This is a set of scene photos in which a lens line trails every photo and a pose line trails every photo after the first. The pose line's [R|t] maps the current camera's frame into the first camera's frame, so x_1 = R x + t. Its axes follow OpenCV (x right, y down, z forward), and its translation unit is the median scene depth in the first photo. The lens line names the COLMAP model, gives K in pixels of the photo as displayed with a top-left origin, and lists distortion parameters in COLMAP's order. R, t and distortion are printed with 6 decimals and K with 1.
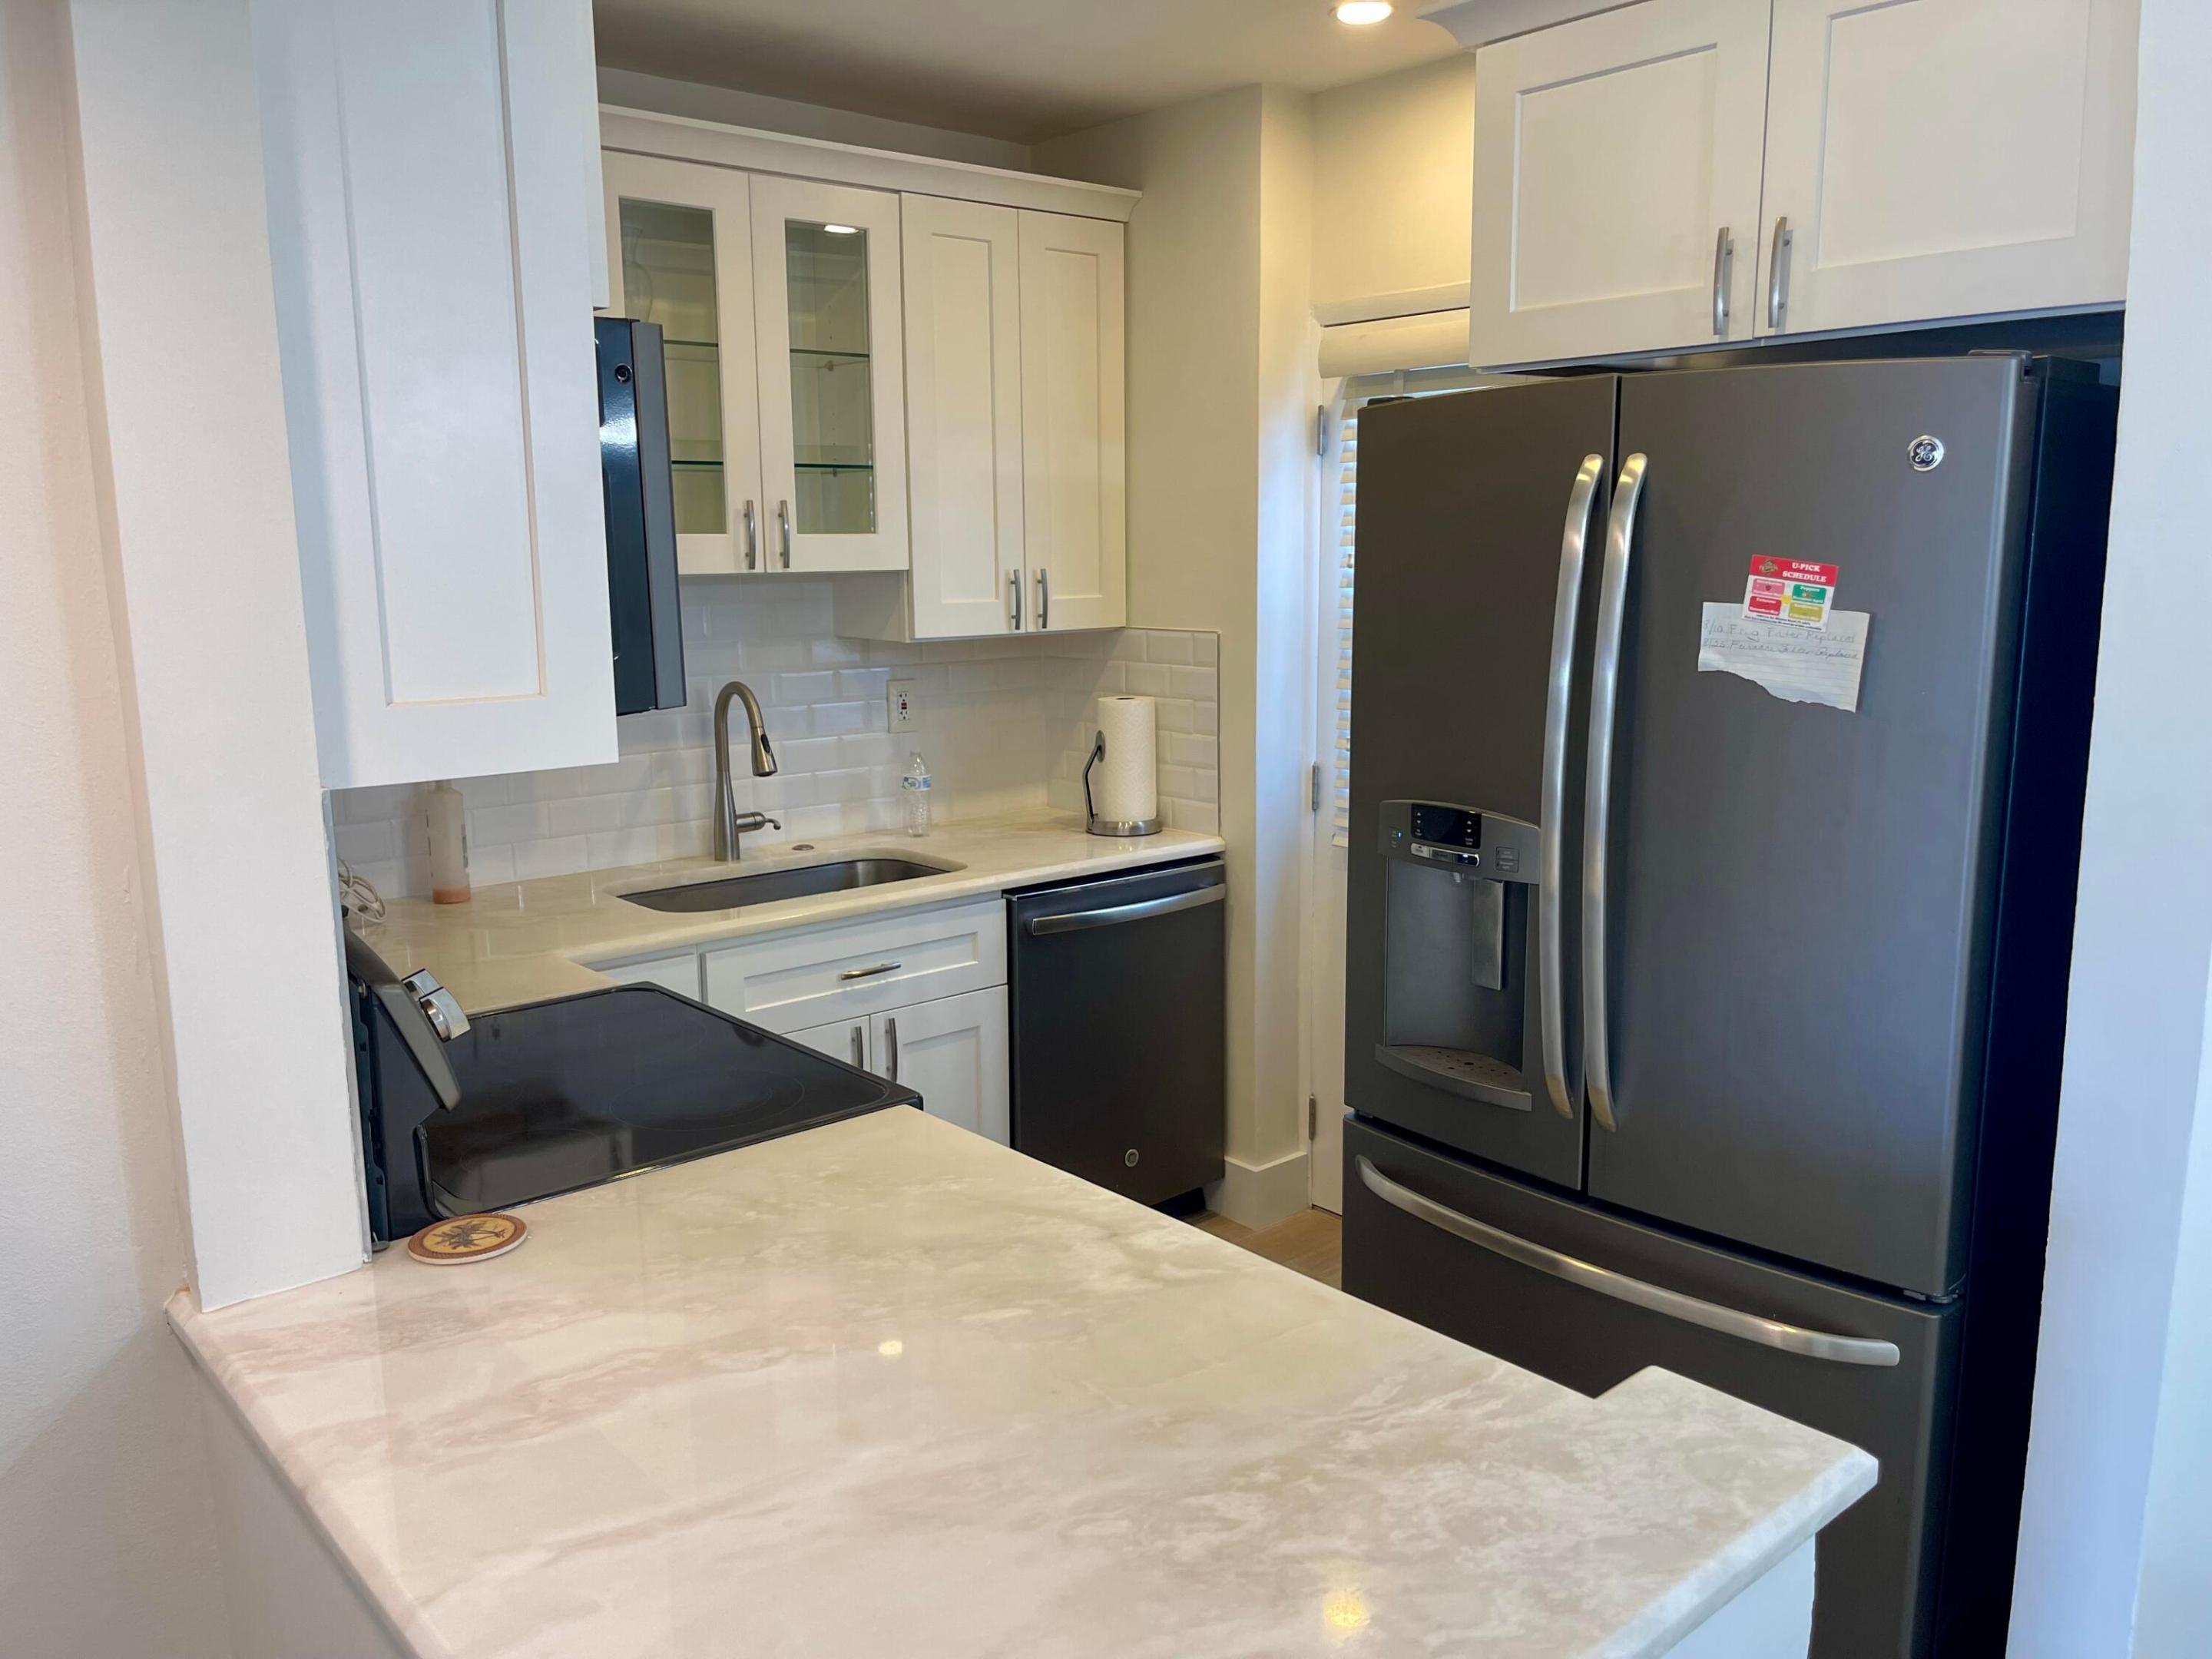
lens RADIAL K [[1683.0, 0, 1109.7], [0, 1683.0, 824.1], [0, 0, 1]] dist [0.062716, -0.072421]
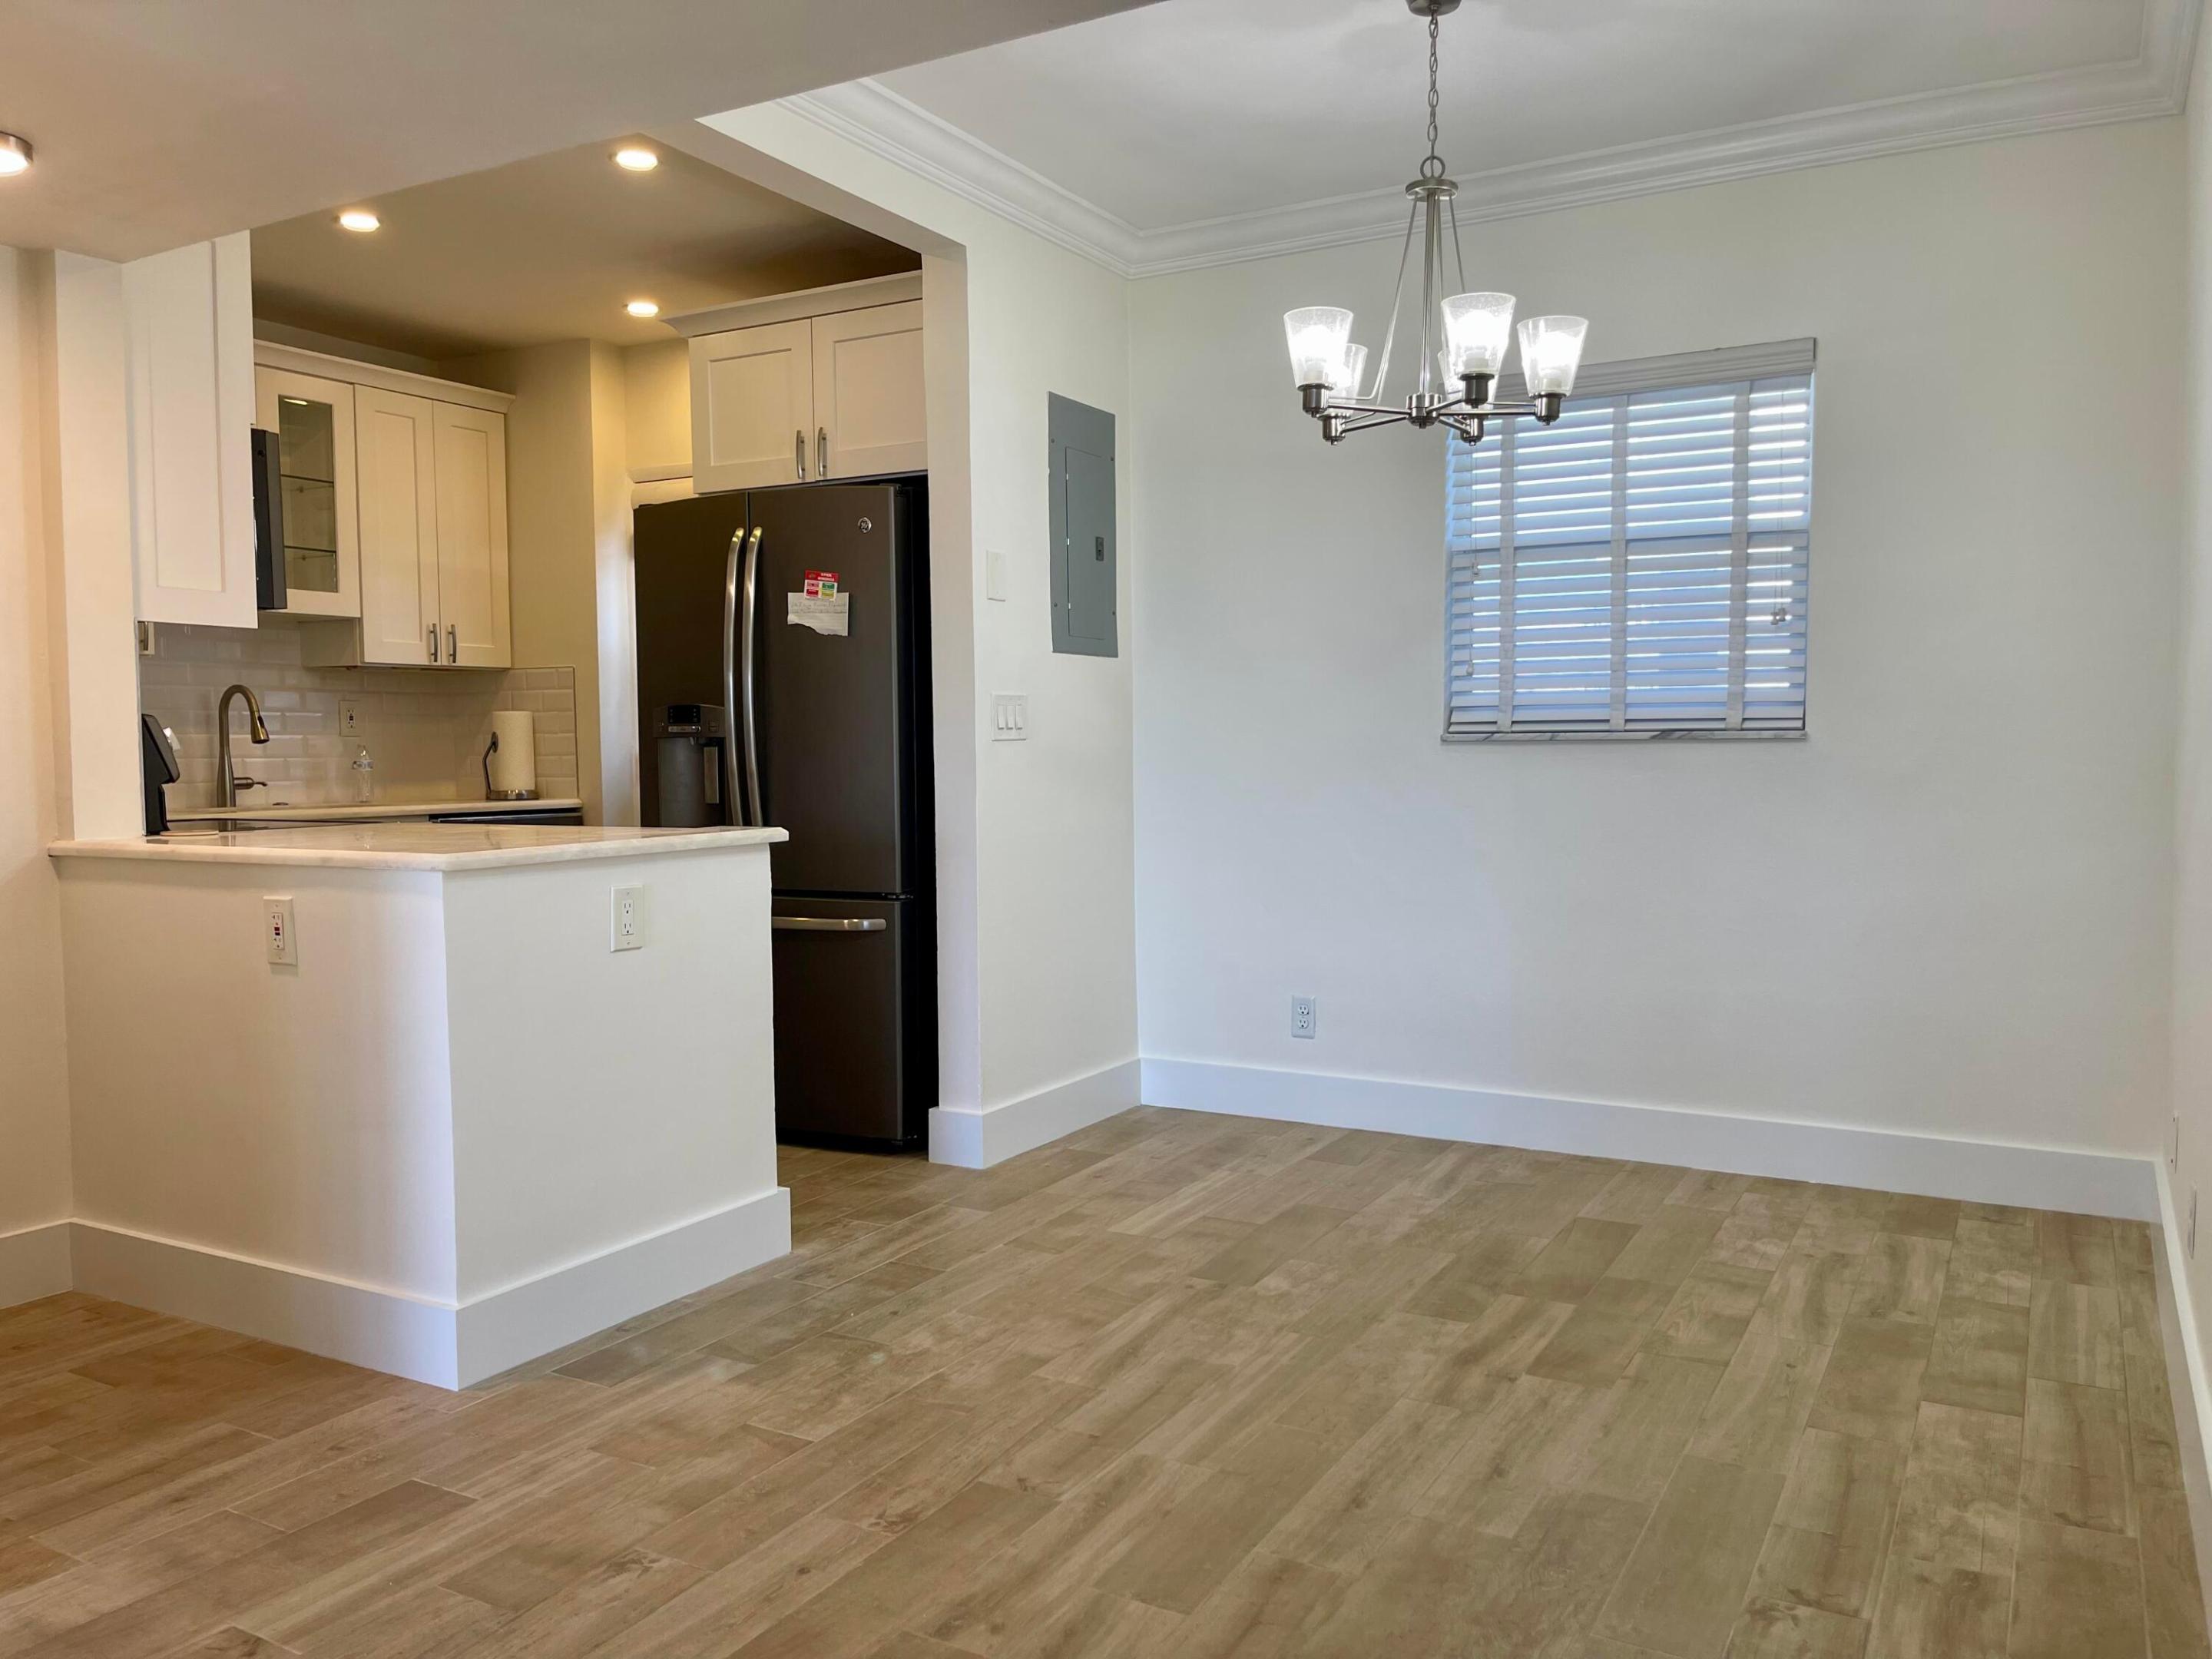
lens RADIAL K [[1683.0, 0, 1098.7], [0, 1683.0, 818.9], [0, 0, 1]] dist [0.062716, -0.072421]
pose [[0.942664, -0.015948, 0.333361, -0.003560], [0.057480, 0.991690, -0.115099, 0.317762], [-0.328755, 0.127662, 0.935747, -0.836273]]
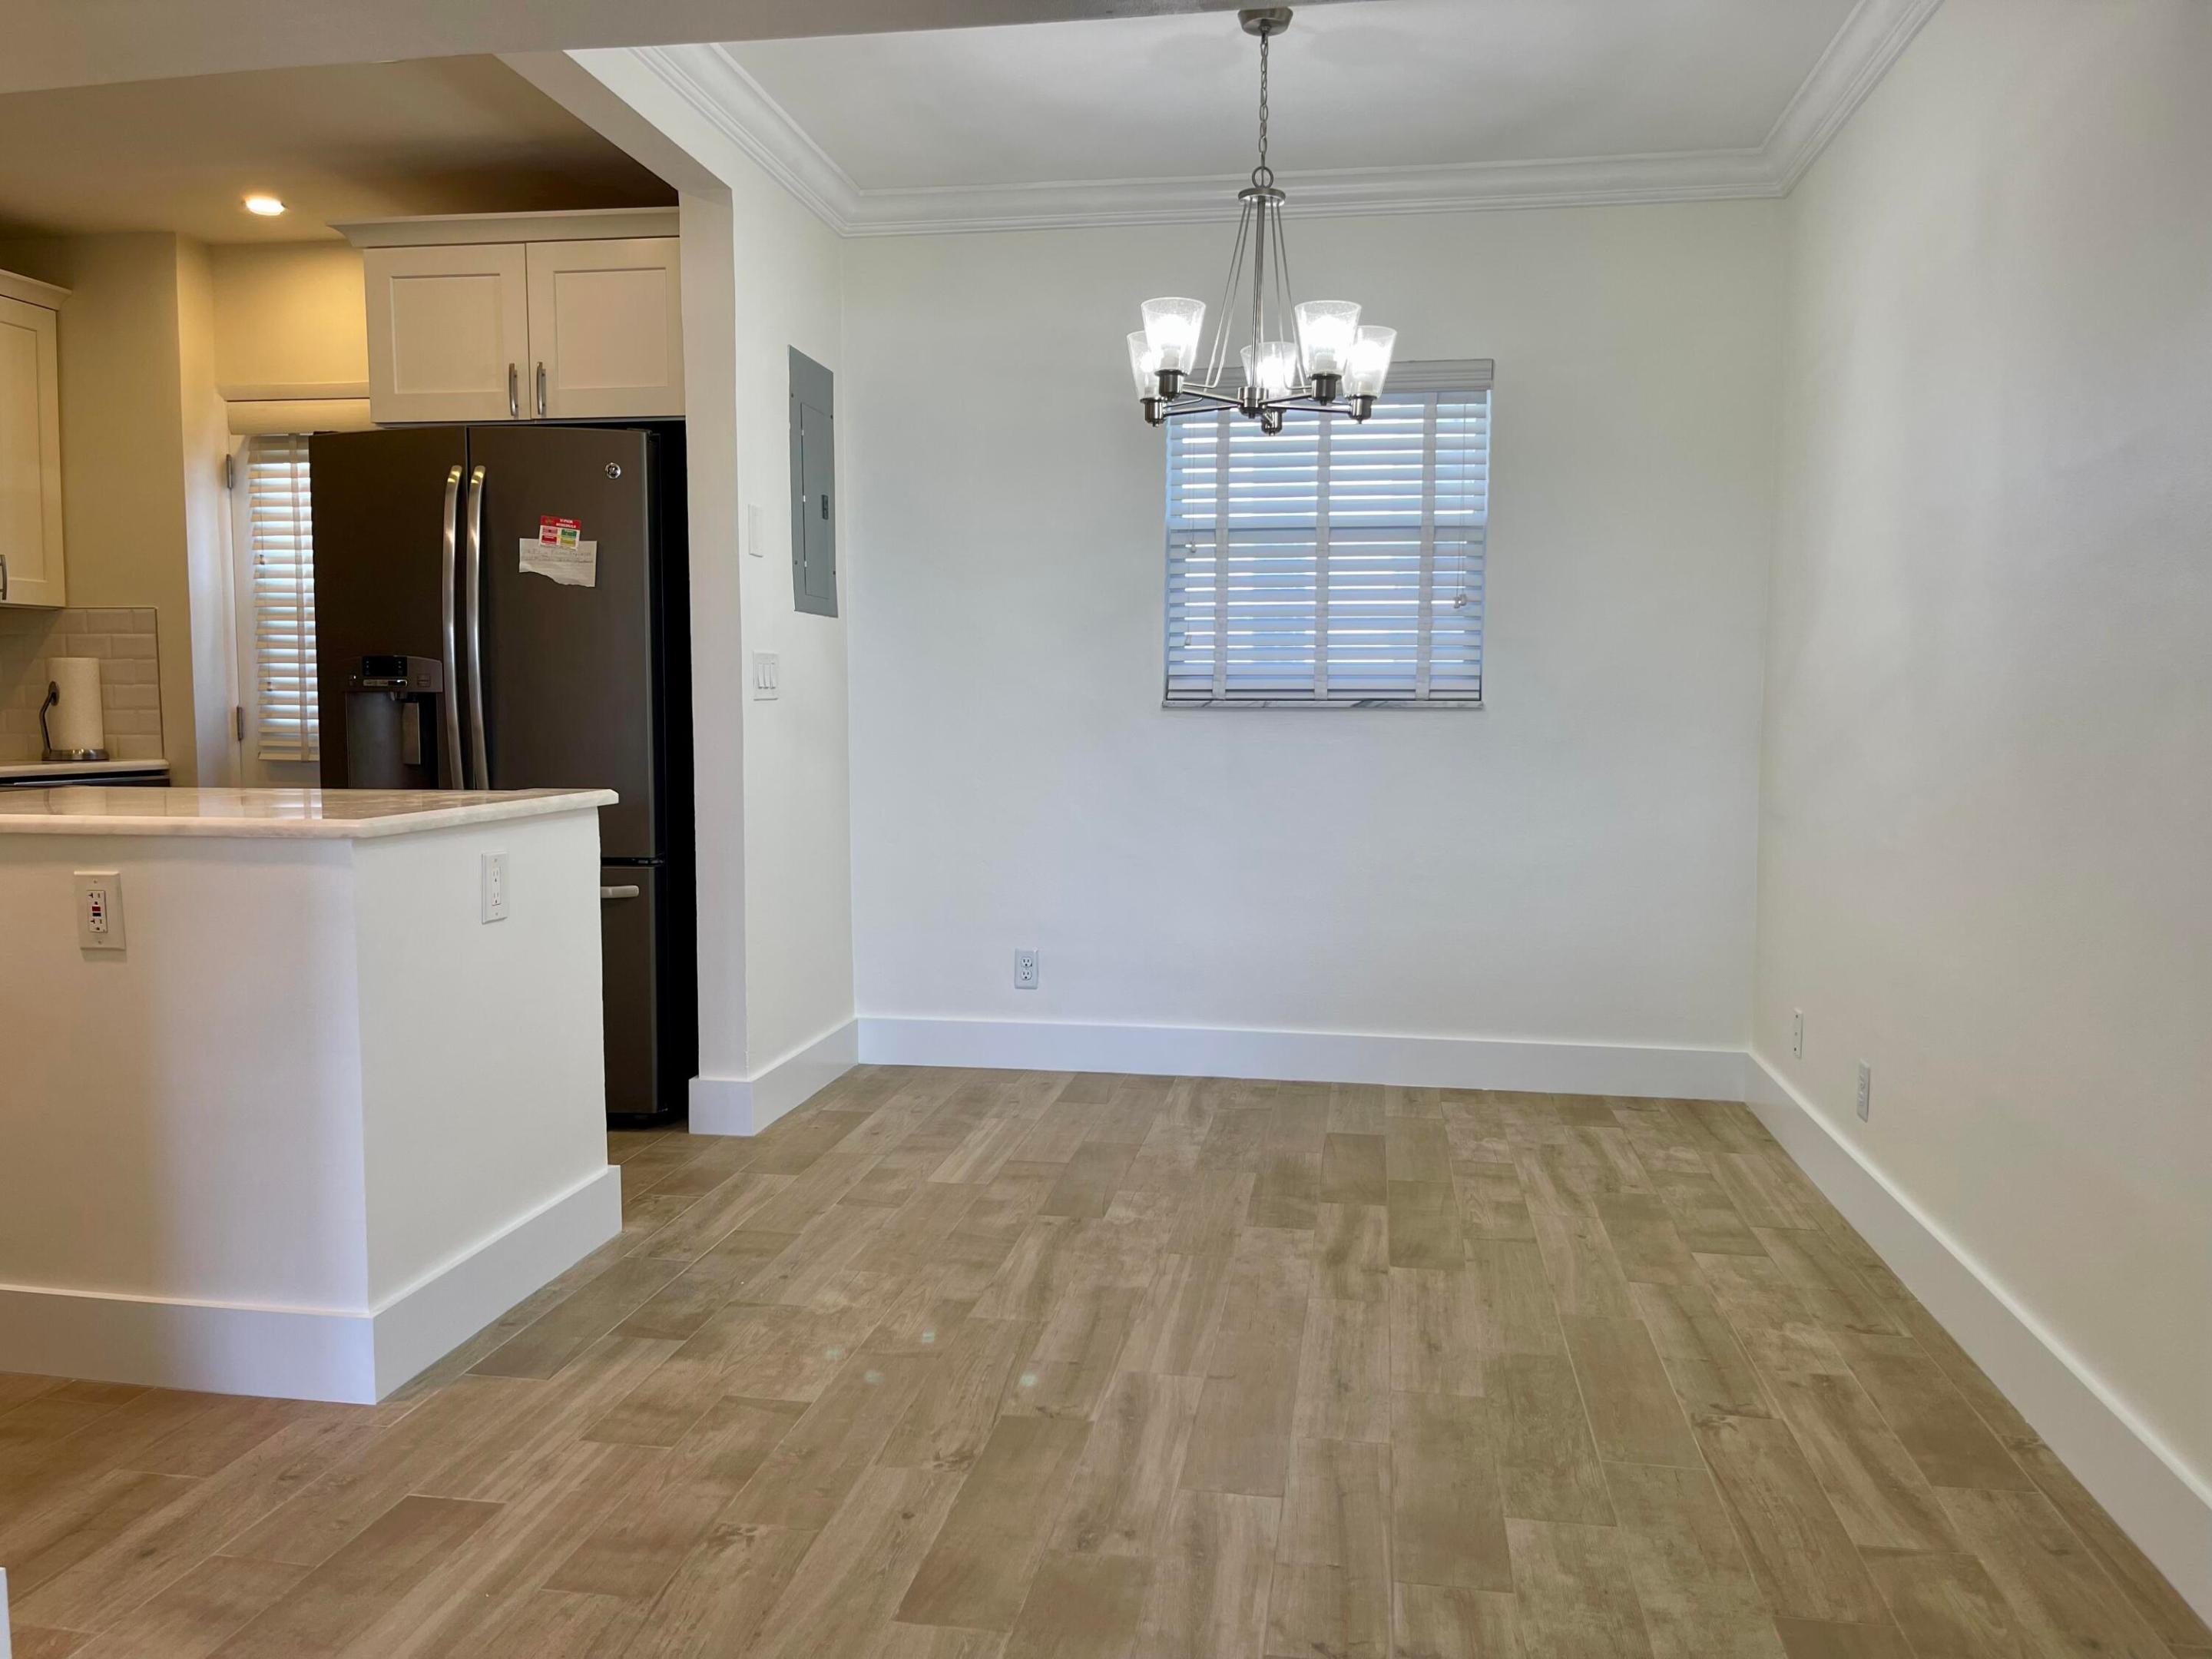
lens RADIAL K [[1683.0, 0, 1102.7], [0, 1683.0, 823.4], [0, 0, 1]] dist [0.062716, -0.072421]
pose [[0.770316, -0.035329, 0.636683, -0.310387], [0.097485, 0.993252, -0.062832, 0.298658], [-0.630166, 0.110467, 0.768562, -0.718495]]
